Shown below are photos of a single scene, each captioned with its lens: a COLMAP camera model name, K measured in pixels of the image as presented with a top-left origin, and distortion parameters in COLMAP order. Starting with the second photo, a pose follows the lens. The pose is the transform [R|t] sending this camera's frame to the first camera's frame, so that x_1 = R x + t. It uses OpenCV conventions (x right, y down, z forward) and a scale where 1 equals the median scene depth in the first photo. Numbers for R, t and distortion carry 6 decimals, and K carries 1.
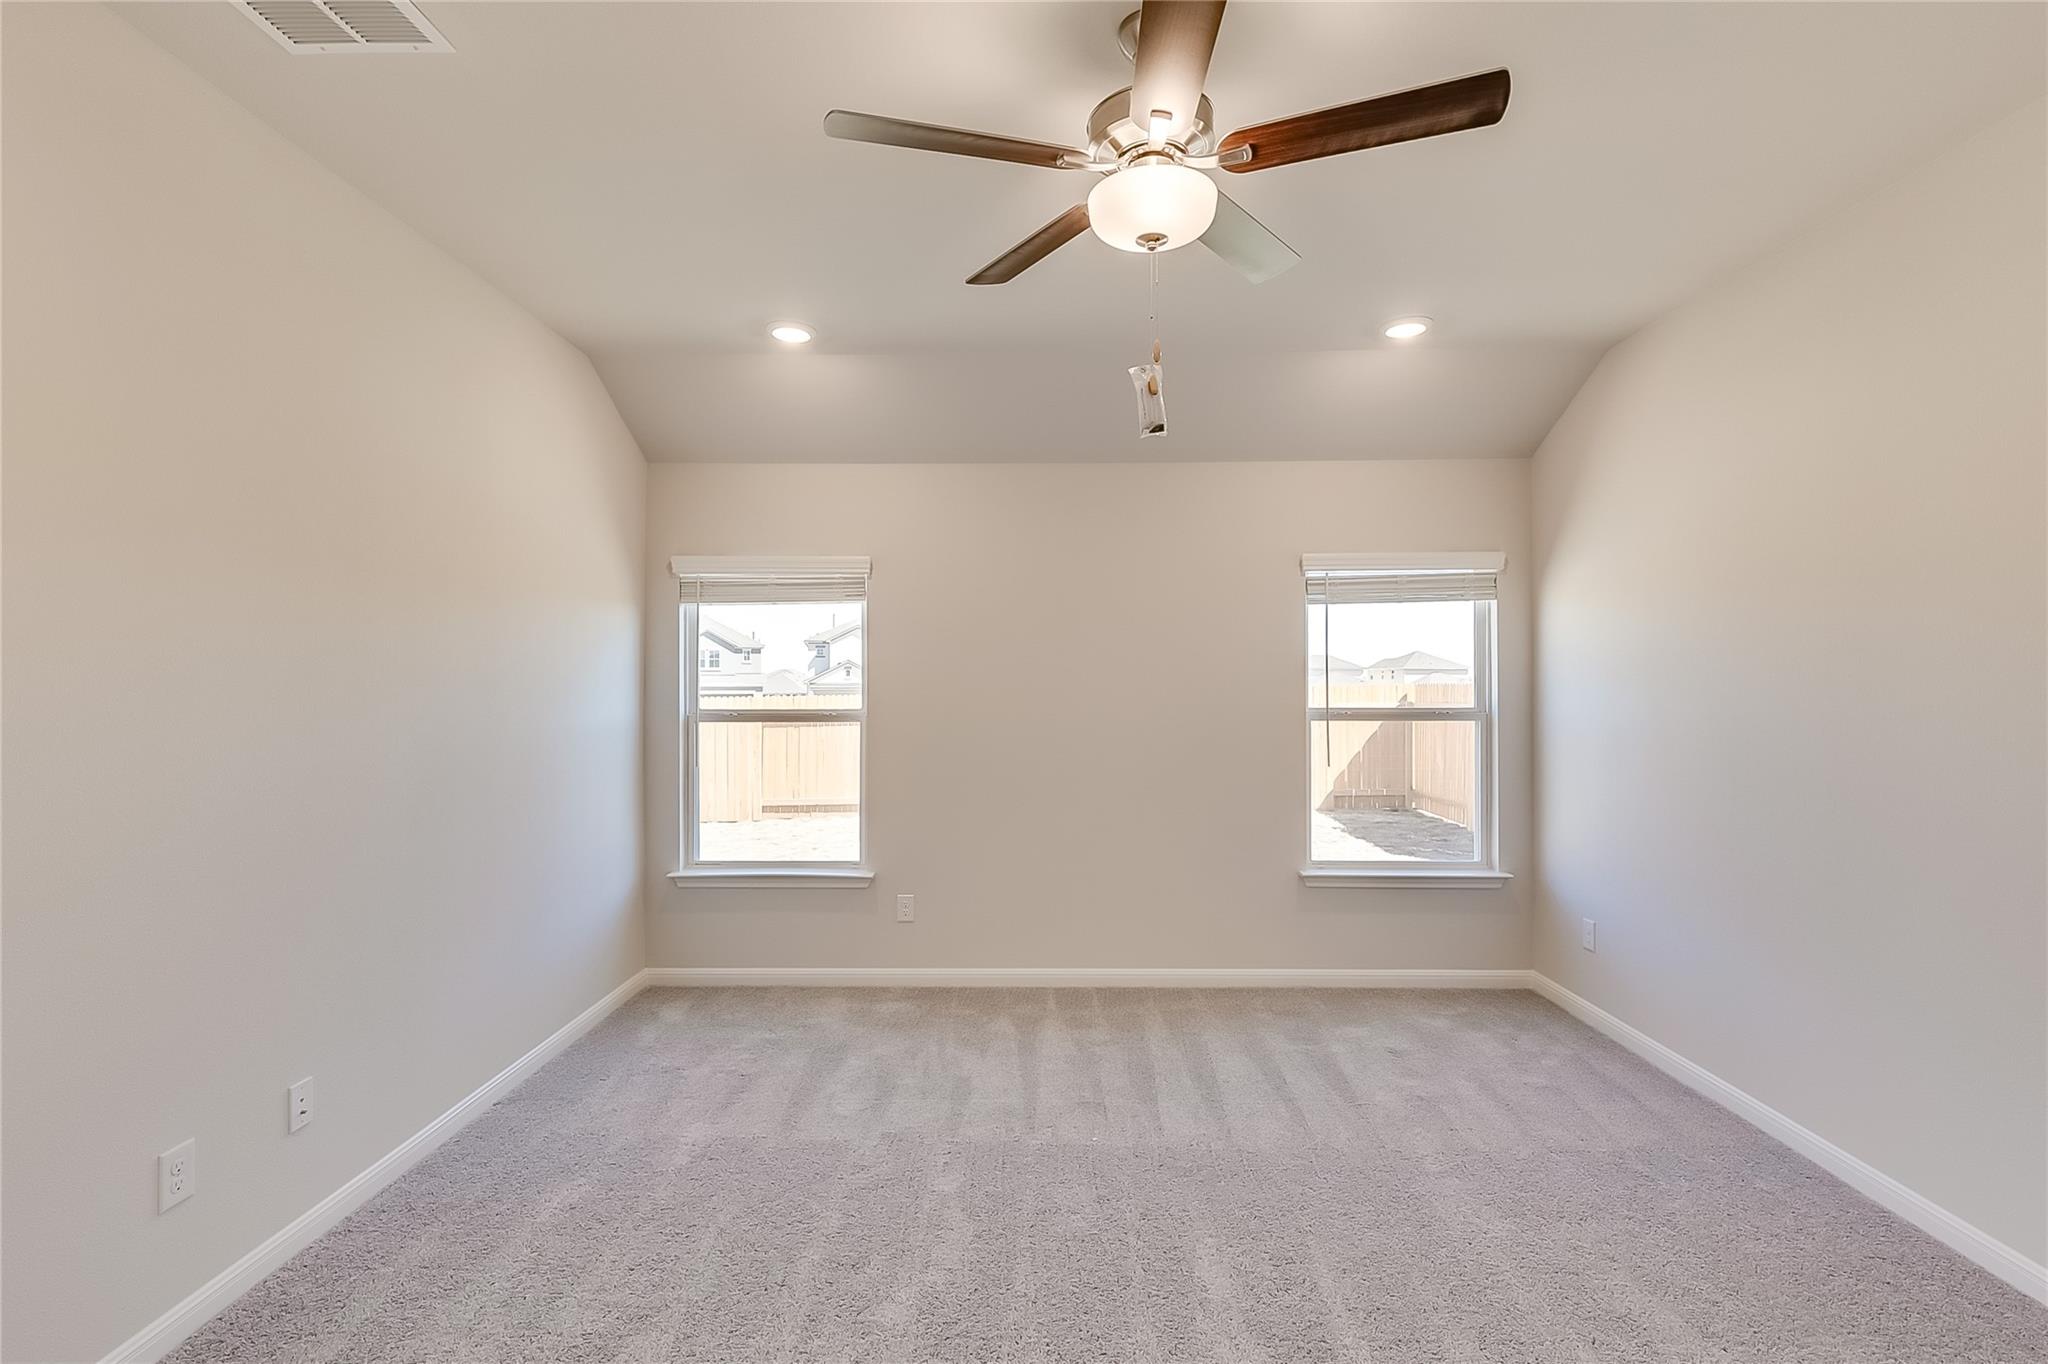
lens RADIAL K [[933.4, 0, 1034.3], [0, 933.4, 683.3], [0, 0, 1]] dist [0.004142, 0.000123]
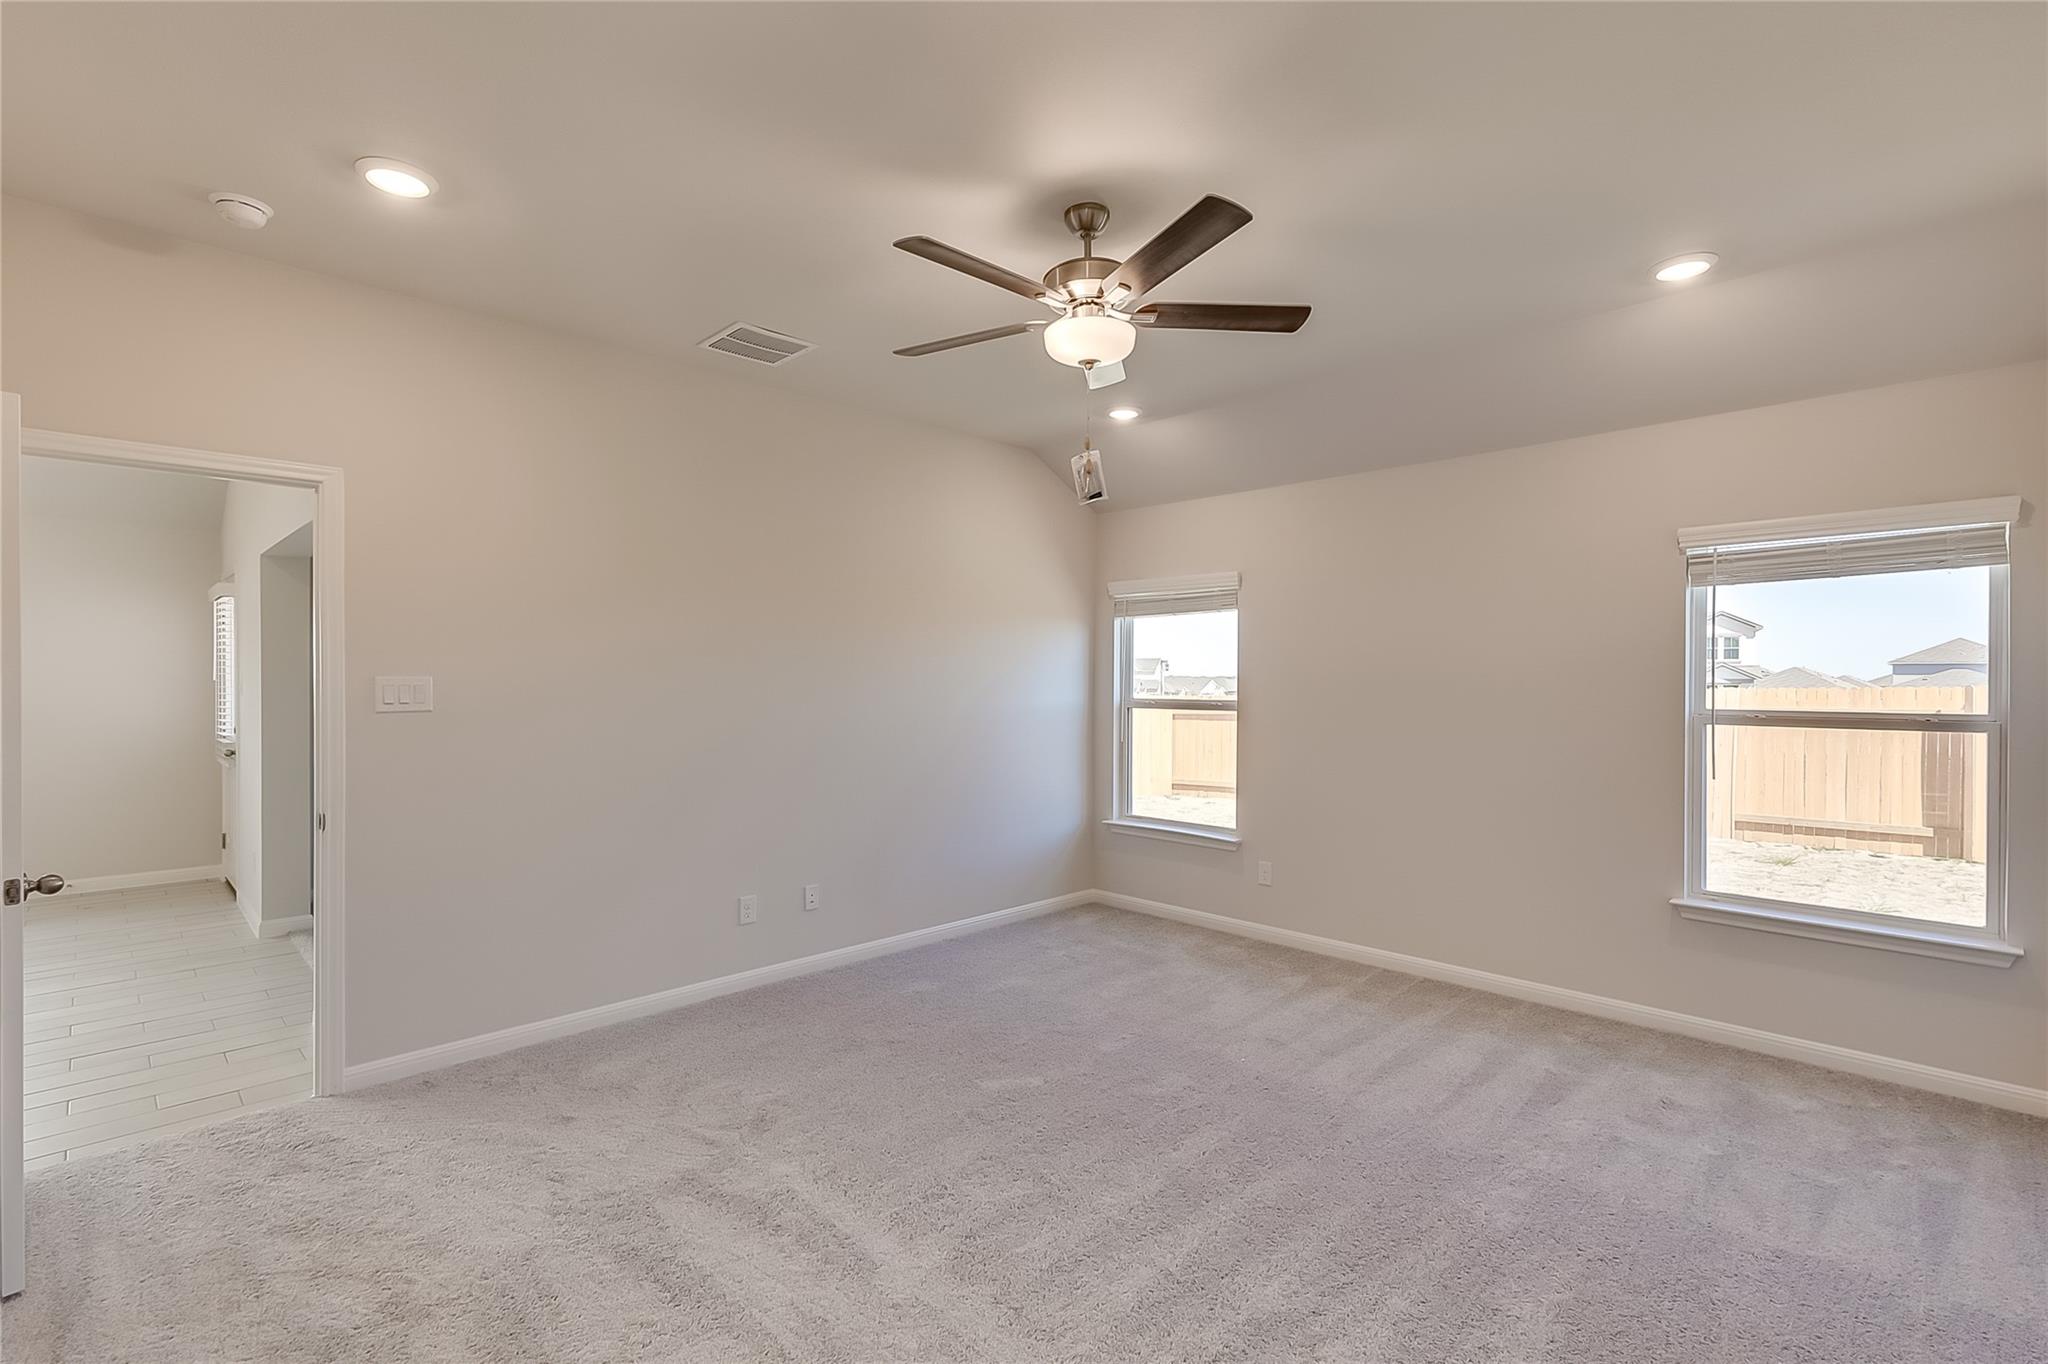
lens RADIAL K [[933.4, 0, 1034.3], [0, 933.4, 683.3], [0, 0, 1]] dist [0.004142, 0.000123]
pose [[0.718741, 0.005849, -0.695253, 0.459336], [-0.002199, 0.999979, 0.006139, -0.000732], [0.695274, -0.002884, 0.718739, -0.029097]]
